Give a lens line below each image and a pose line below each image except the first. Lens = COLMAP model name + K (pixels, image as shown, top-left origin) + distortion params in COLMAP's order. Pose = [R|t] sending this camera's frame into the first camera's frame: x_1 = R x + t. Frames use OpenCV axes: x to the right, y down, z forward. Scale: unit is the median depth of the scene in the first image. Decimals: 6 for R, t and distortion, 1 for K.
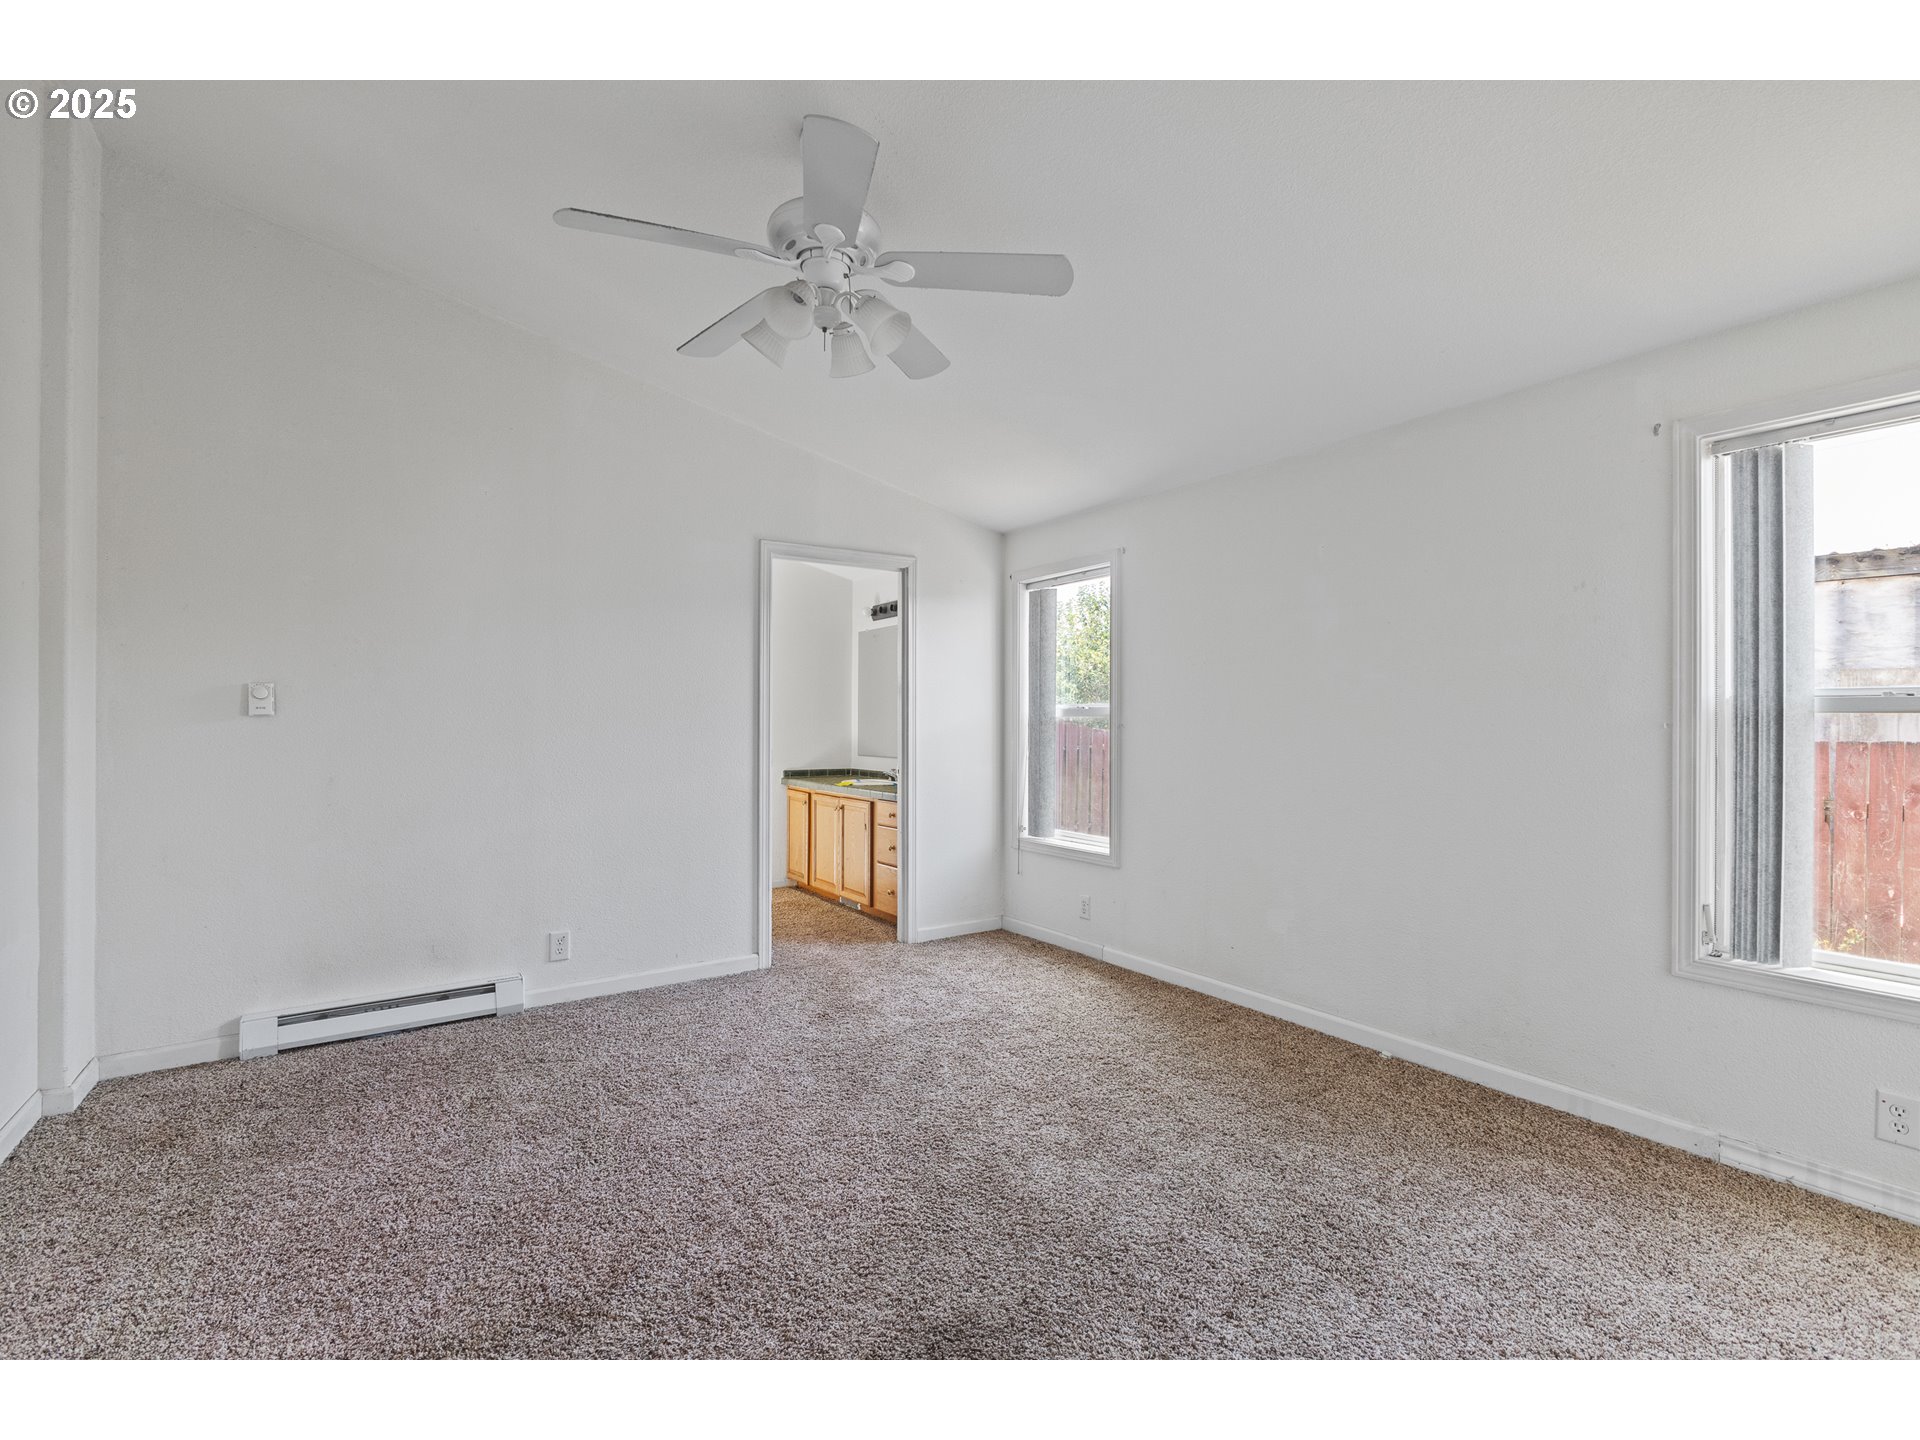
lens RADIAL K [[828.9, 0, 960.0], [0, 828.9, 720.0], [0, 0, 1]] dist [-0.000687, -0.001001]
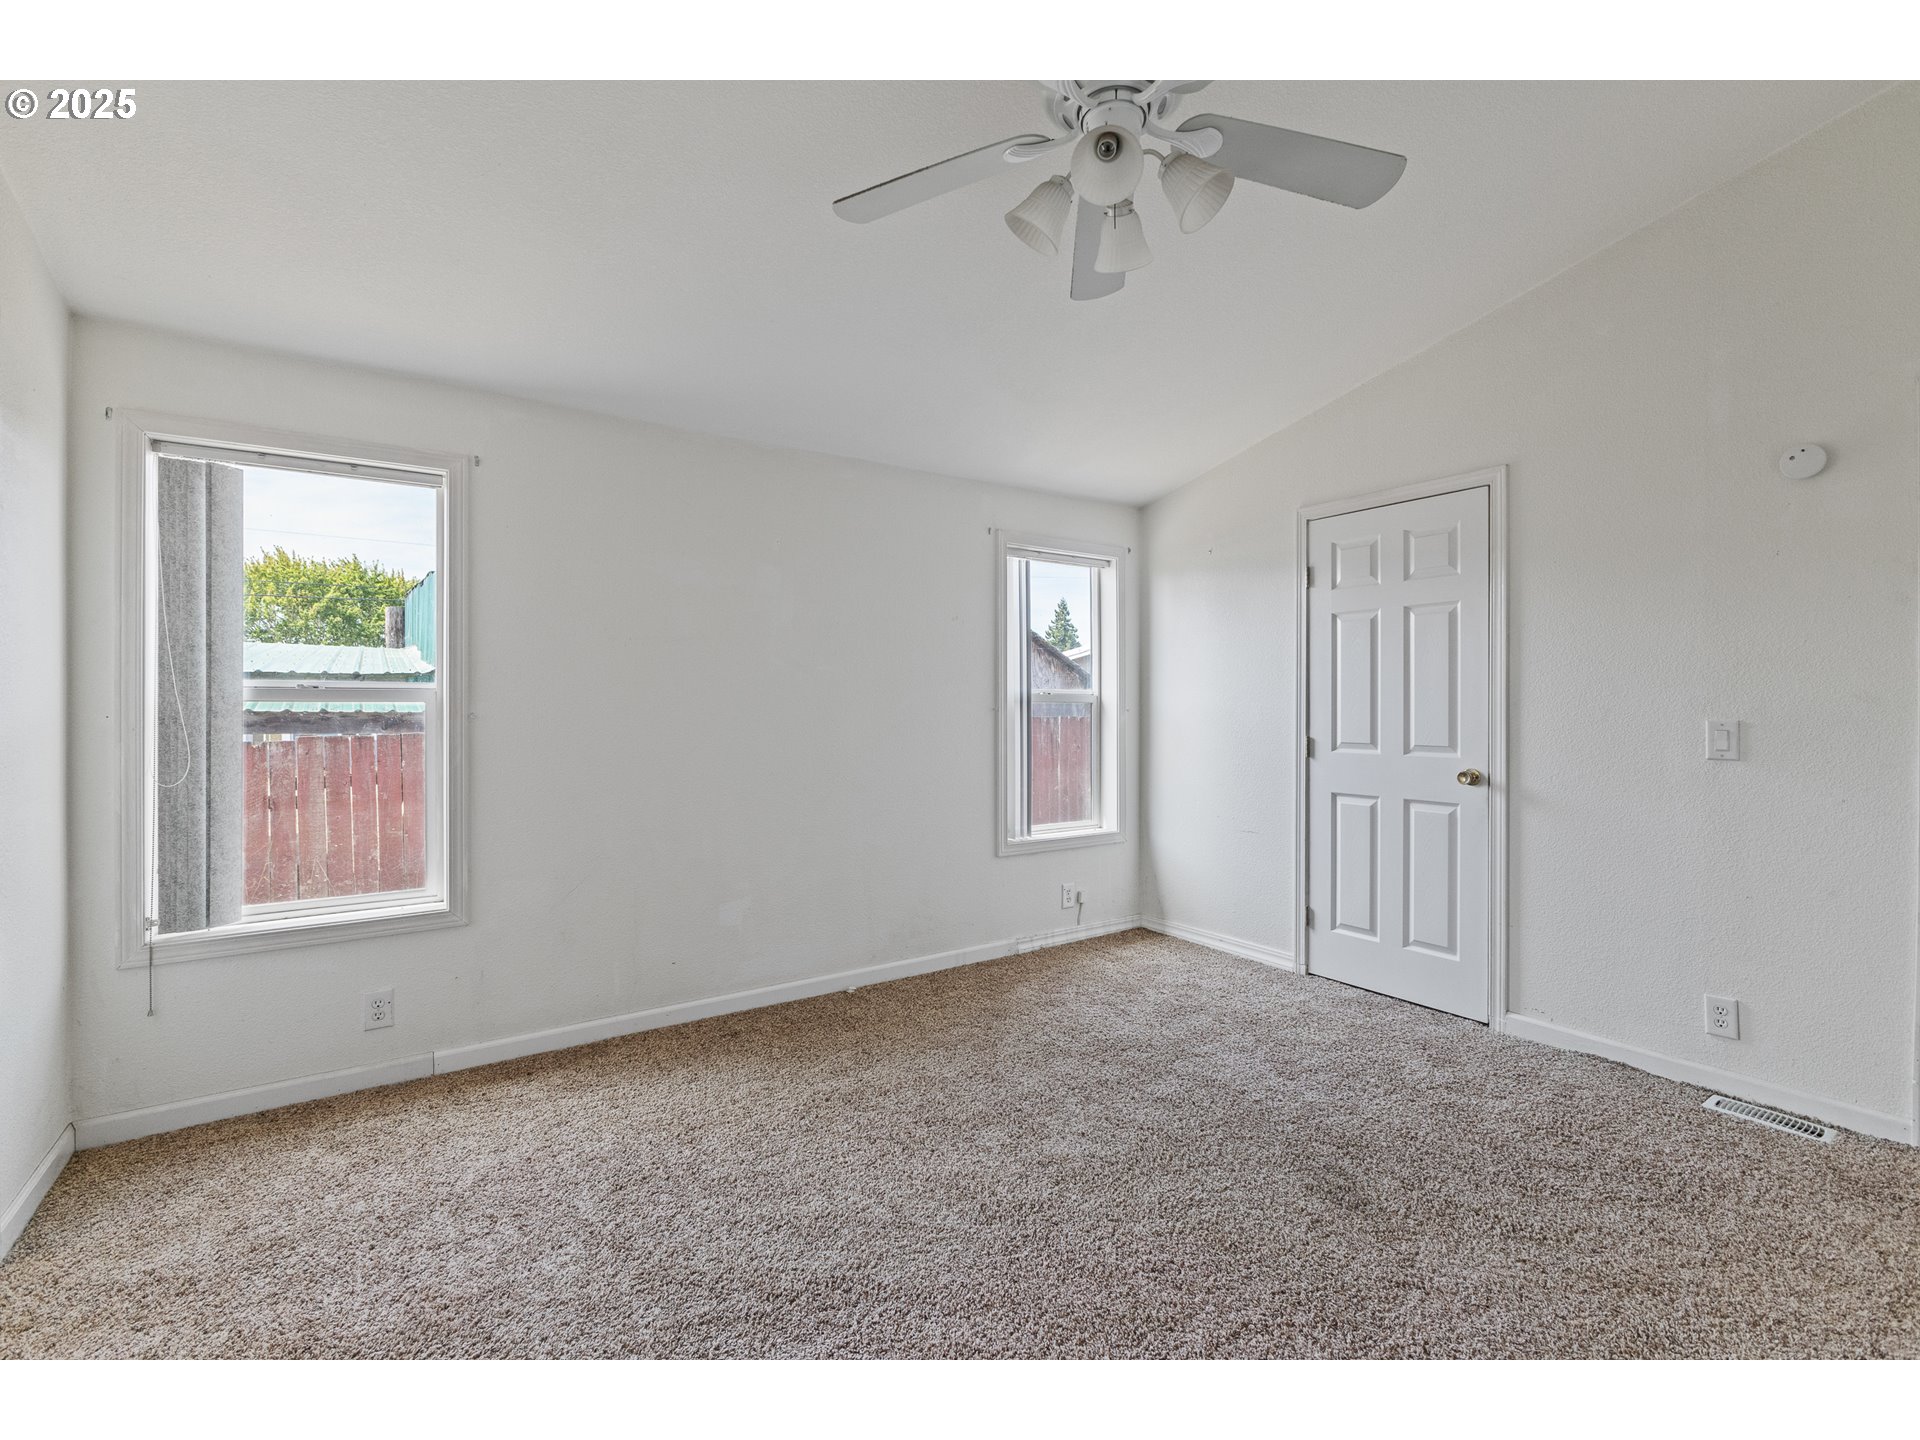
lens RADIAL K [[885.4, 0, 978.4], [0, 885.4, 688.1], [0, 0, 1]] dist [-0.000728, -0.000270]
pose [[0.013492, -0.000203, 0.999909, -0.610286], [-0.010860, 0.999941, 0.000350, -0.024323], [-0.999850, -0.010863, 0.013489, 0.654730]]
